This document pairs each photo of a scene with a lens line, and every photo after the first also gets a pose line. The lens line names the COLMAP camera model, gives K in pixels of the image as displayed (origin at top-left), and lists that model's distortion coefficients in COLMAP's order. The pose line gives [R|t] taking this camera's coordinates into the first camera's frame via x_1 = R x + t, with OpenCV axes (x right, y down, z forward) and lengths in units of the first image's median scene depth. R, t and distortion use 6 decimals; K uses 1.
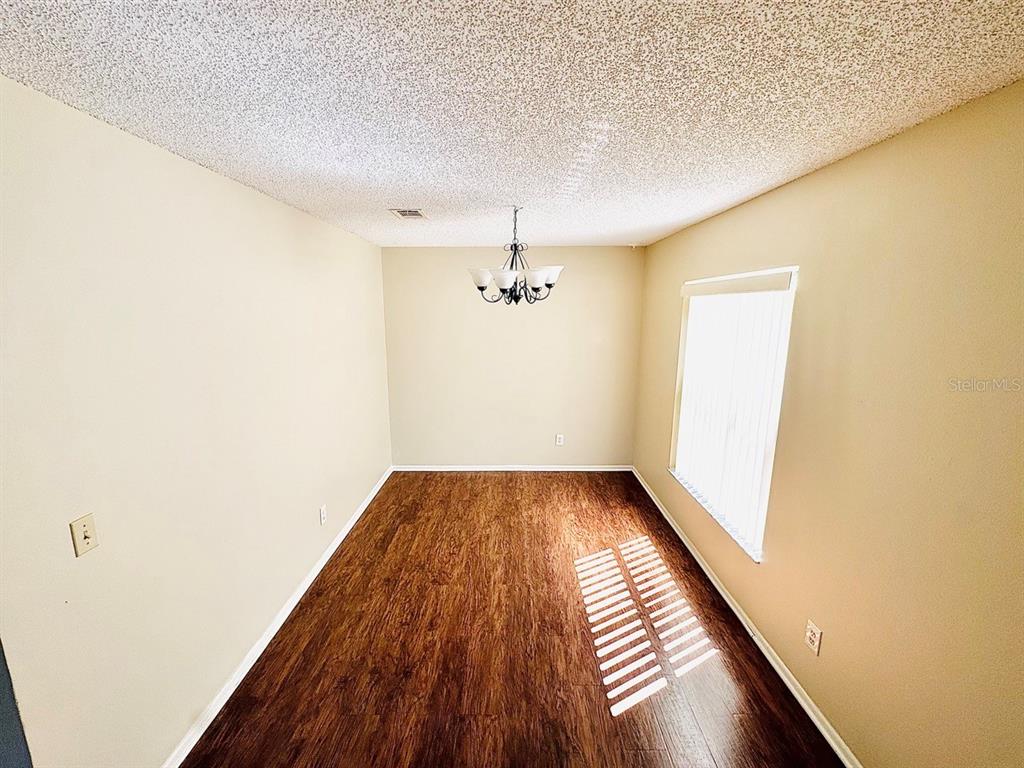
lens RADIAL K [[407.4, 0, 512.6], [0, 407.4, 381.4], [0, 0, 1]] dist [0.001038, -0.000211]
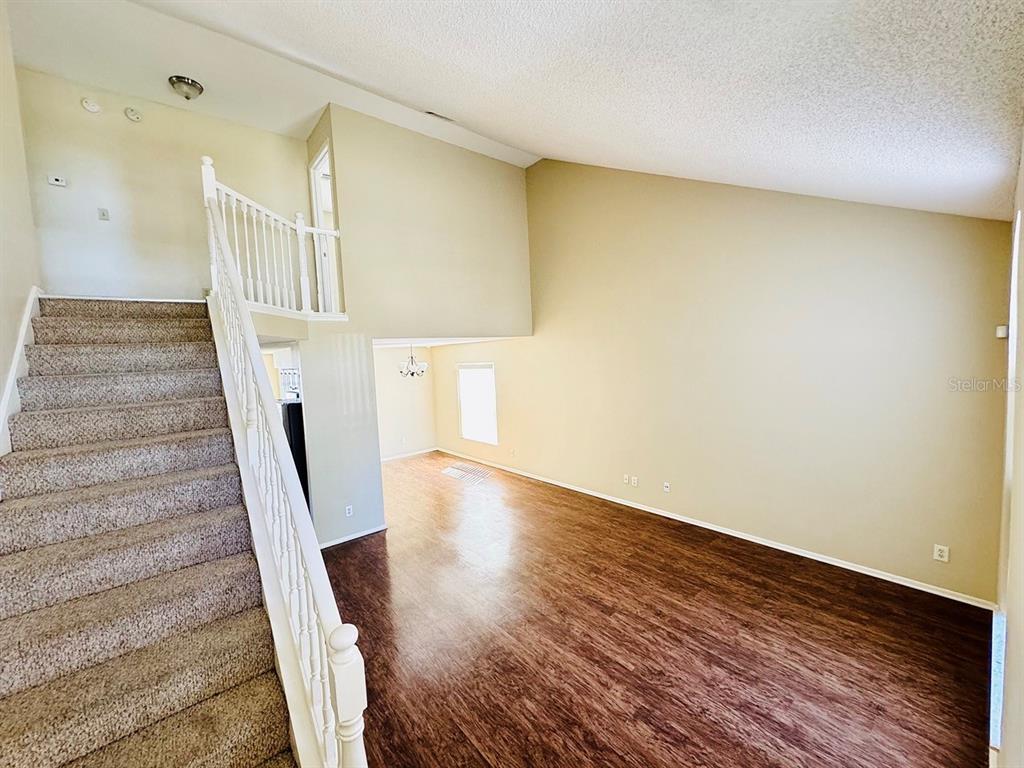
lens RADIAL K [[407.4, 0, 507.9], [0, 407.4, 384.2], [0, 0, 1]] dist [0.001038, -0.000211]
pose [[0.771465, -0.084031, 0.630699, -1.285921], [0.164380, 0.983912, -0.069976, 0.166025], [-0.614672, 0.157659, 0.772866, -1.591934]]
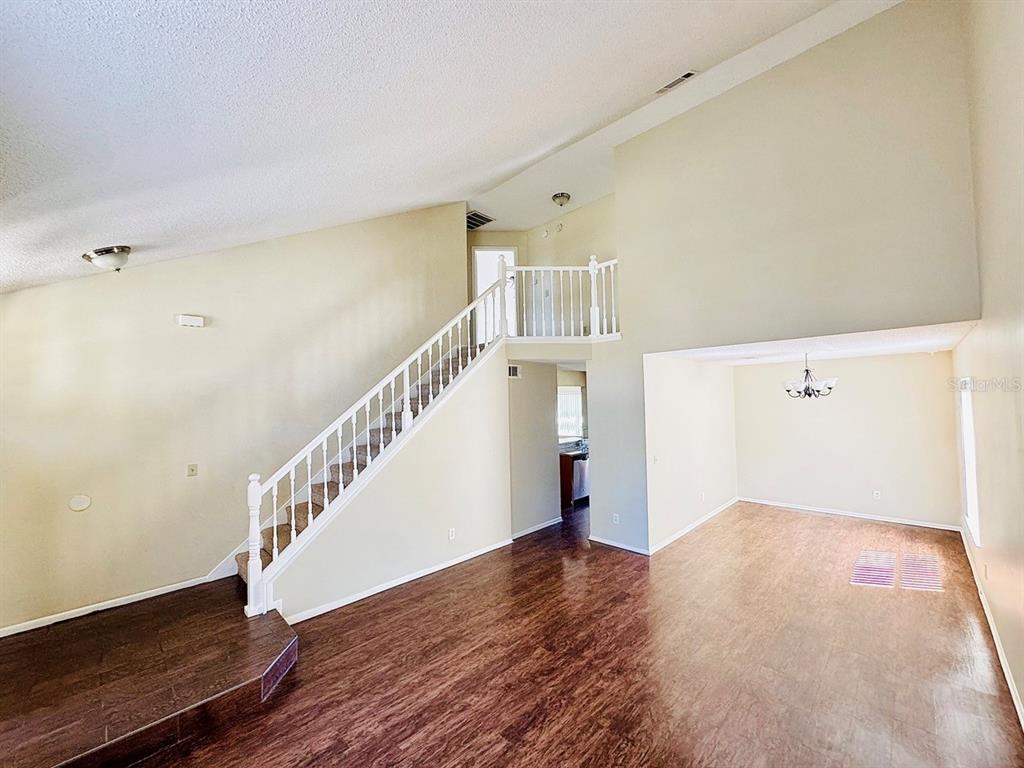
lens RADIAL K [[407.4, 0, 512.0], [0, 407.4, 384.5], [0, 0, 1]] dist [0.001038, -0.000211]
pose [[0.708632, -0.041480, -0.704358, 0.394004], [-0.103719, 0.981302, -0.162137, 0.225406], [0.697913, 0.187951, 0.691080, -1.440915]]
